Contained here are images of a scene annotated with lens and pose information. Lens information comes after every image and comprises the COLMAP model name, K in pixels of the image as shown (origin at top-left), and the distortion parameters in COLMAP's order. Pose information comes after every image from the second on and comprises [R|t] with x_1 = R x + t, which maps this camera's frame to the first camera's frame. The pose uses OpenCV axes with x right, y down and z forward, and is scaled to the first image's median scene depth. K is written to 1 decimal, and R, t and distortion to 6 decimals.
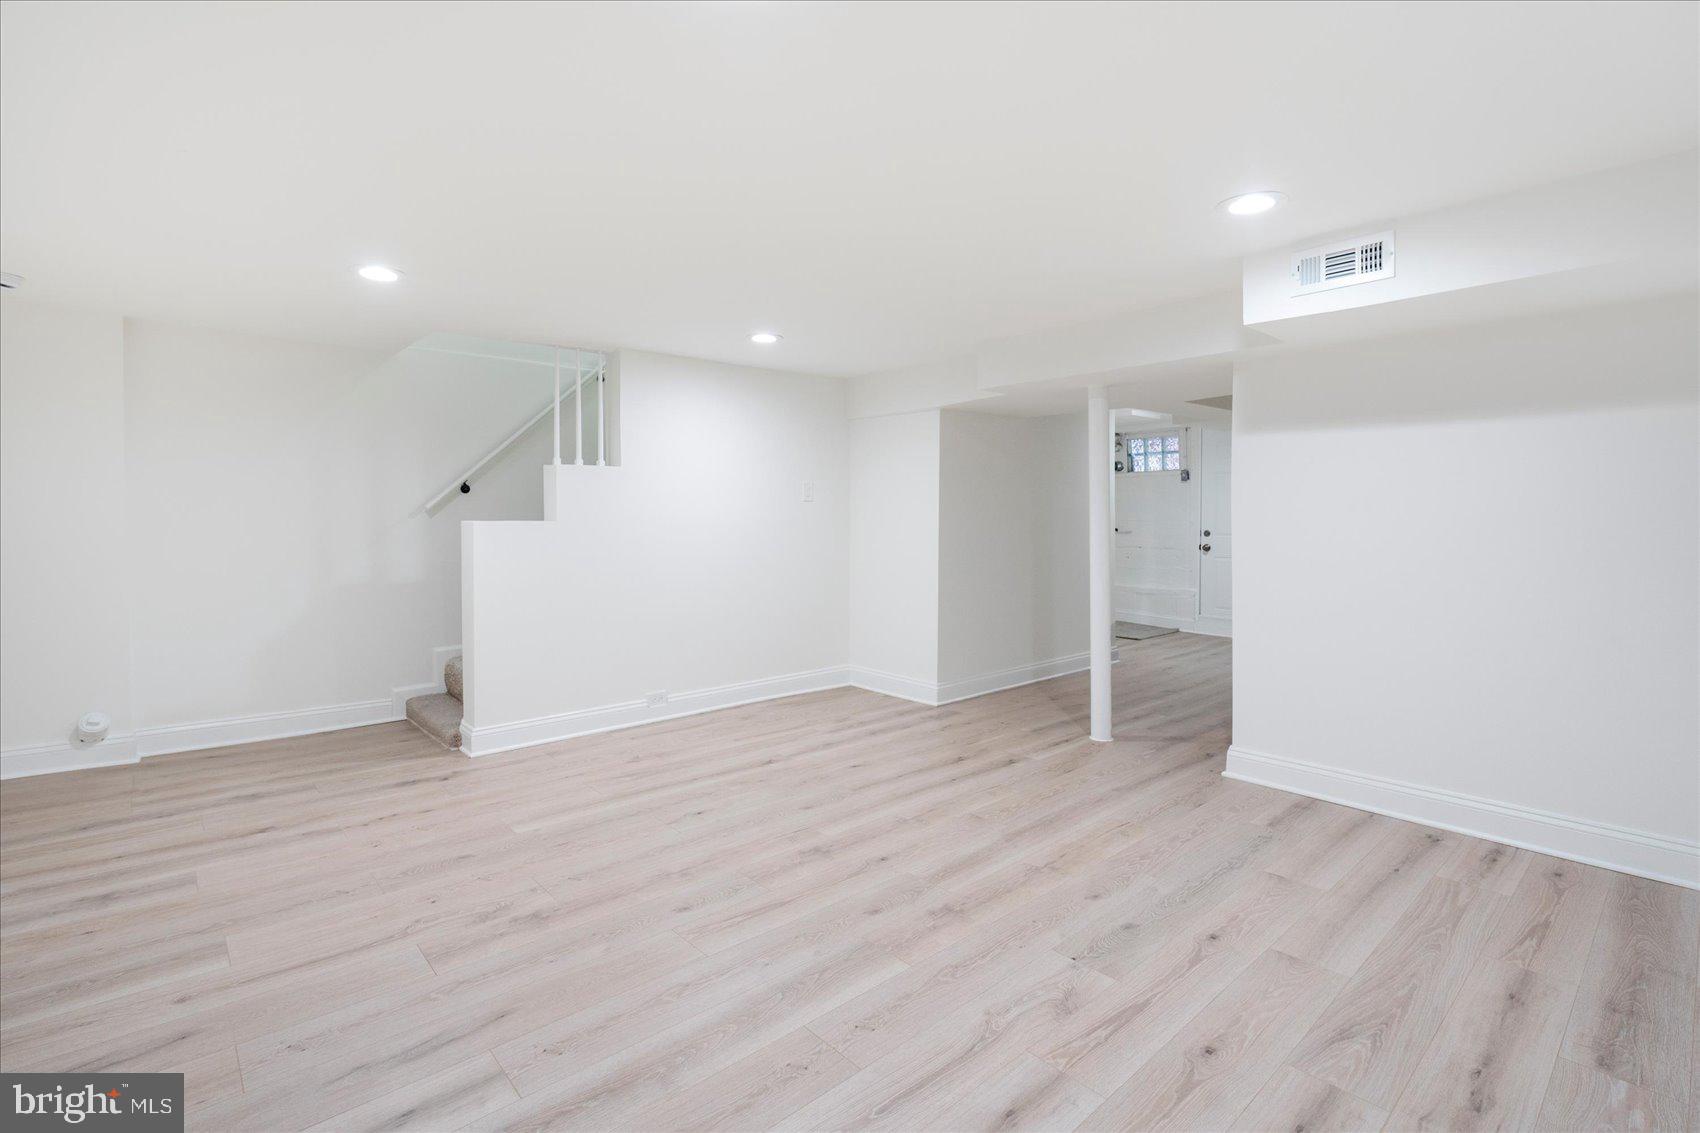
lens RADIAL K [[804.5, 0, 850.7], [0, 804.5, 512.2], [0, 0, 1]] dist [-0.001162, 0.000139]
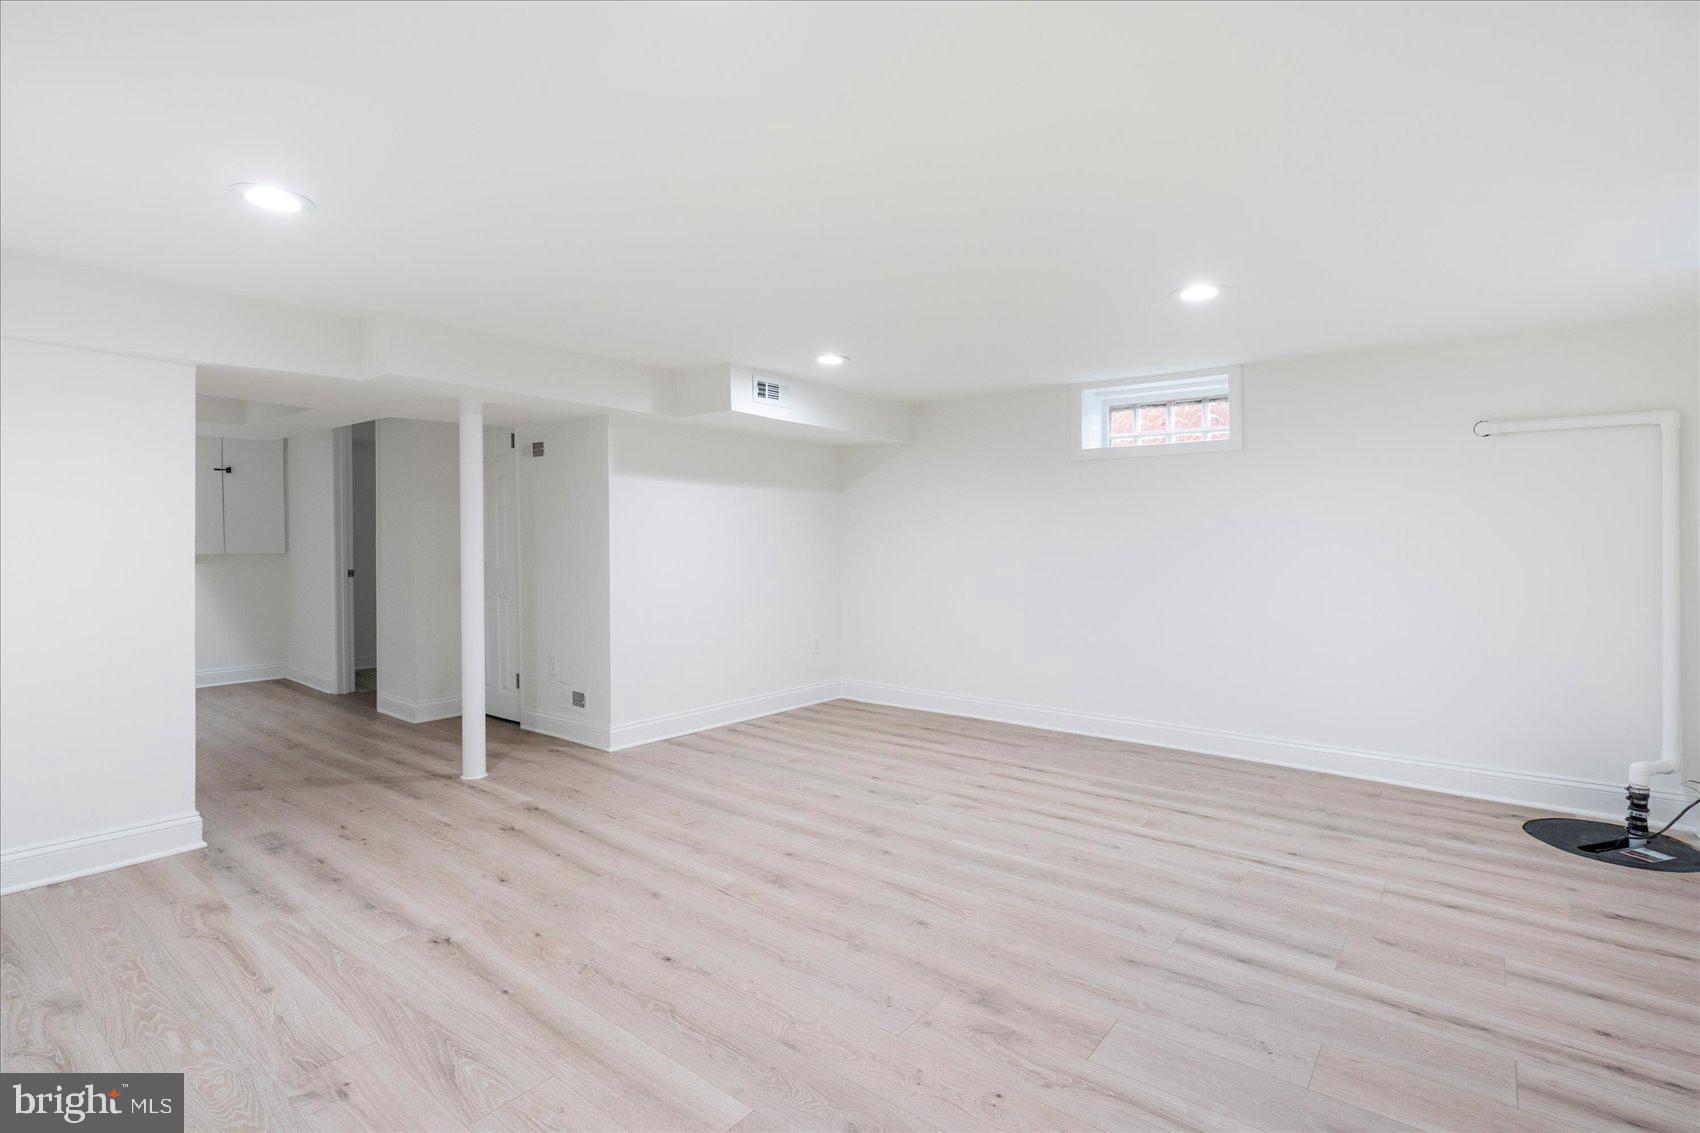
lens RADIAL K [[791.1, 0, 854.2], [0, 791.1, 541.3], [0, 0, 1]] dist [0.001231, 0.000644]
pose [[-0.172405, -0.002048, 0.985024, -1.186382], [-0.010912, 0.999940, 0.000169, 0.001814], [-0.984966, -0.010719, -0.172417, 1.257712]]
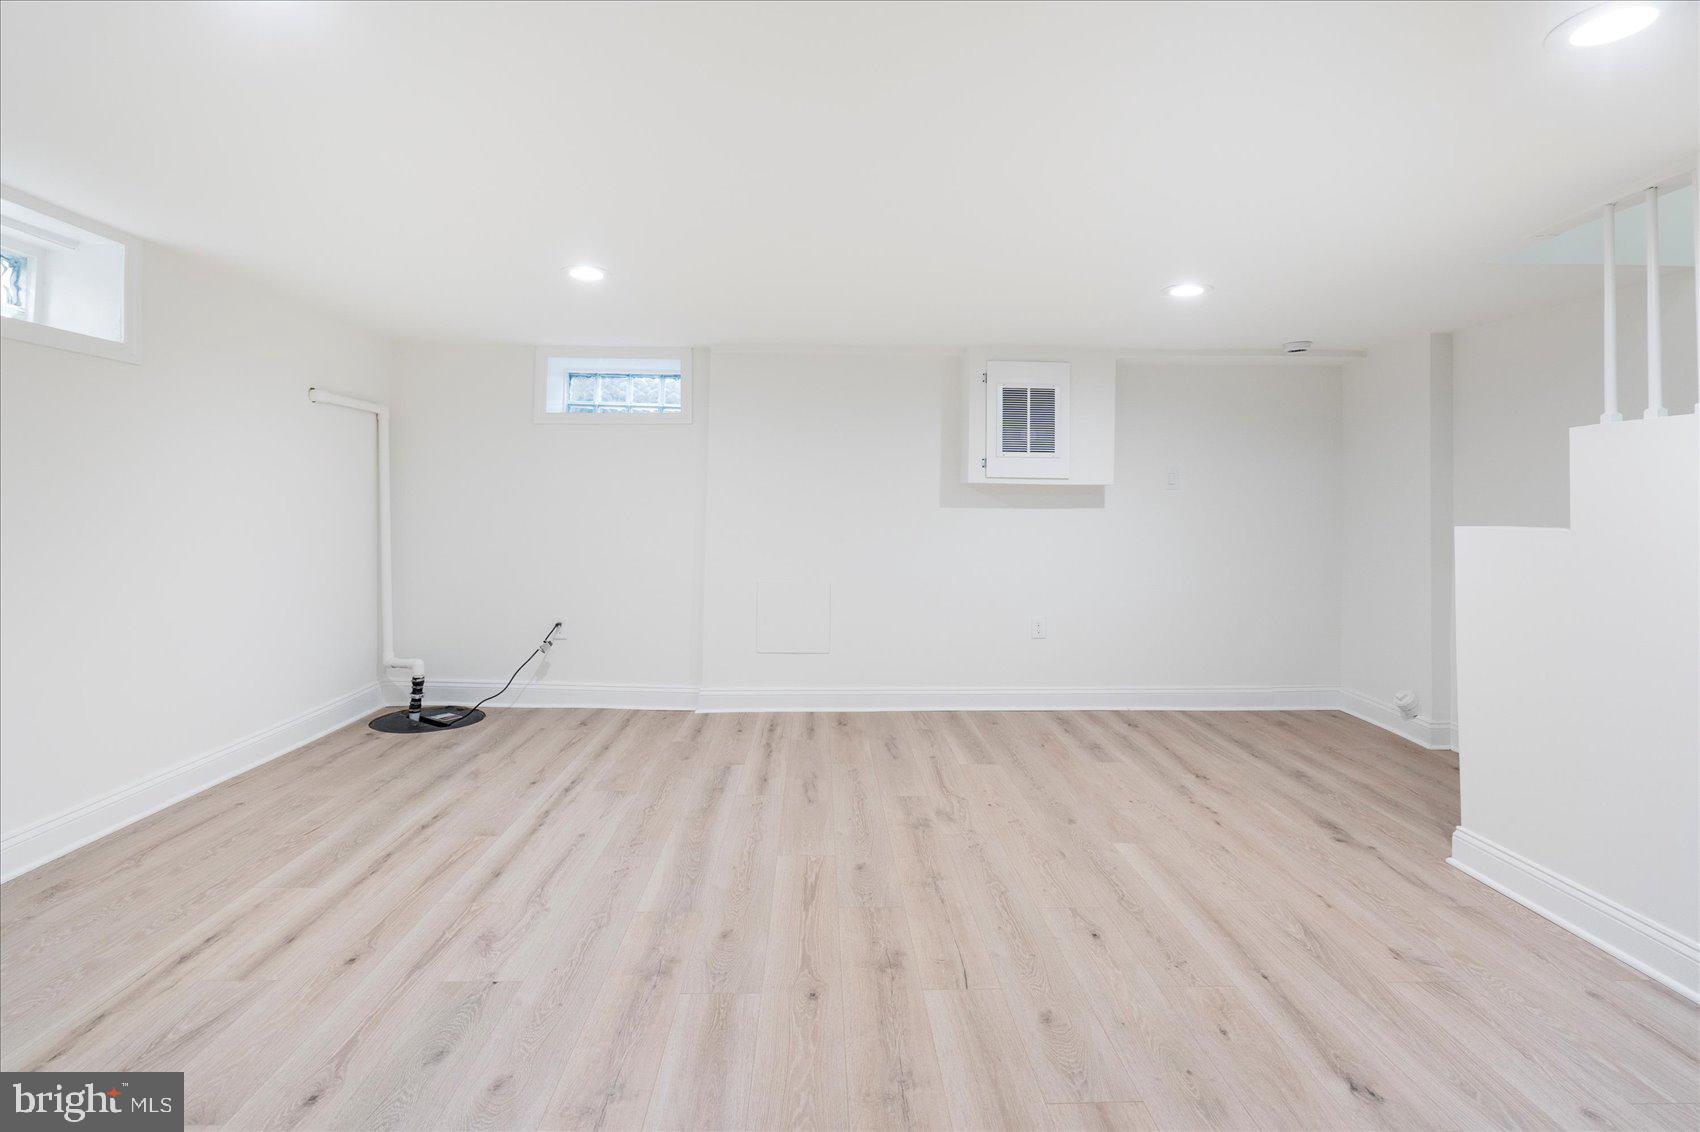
lens RADIAL K [[804.5, 0, 850.7], [0, 804.5, 511.7], [0, 0, 1]] dist [-0.001162, 0.000139]
pose [[-0.644850, -0.005697, -0.764288, 0.639055], [-0.008952, 0.999960, 0.000100, 0.007406], [0.764257, 0.006906, -0.644875, 1.682712]]
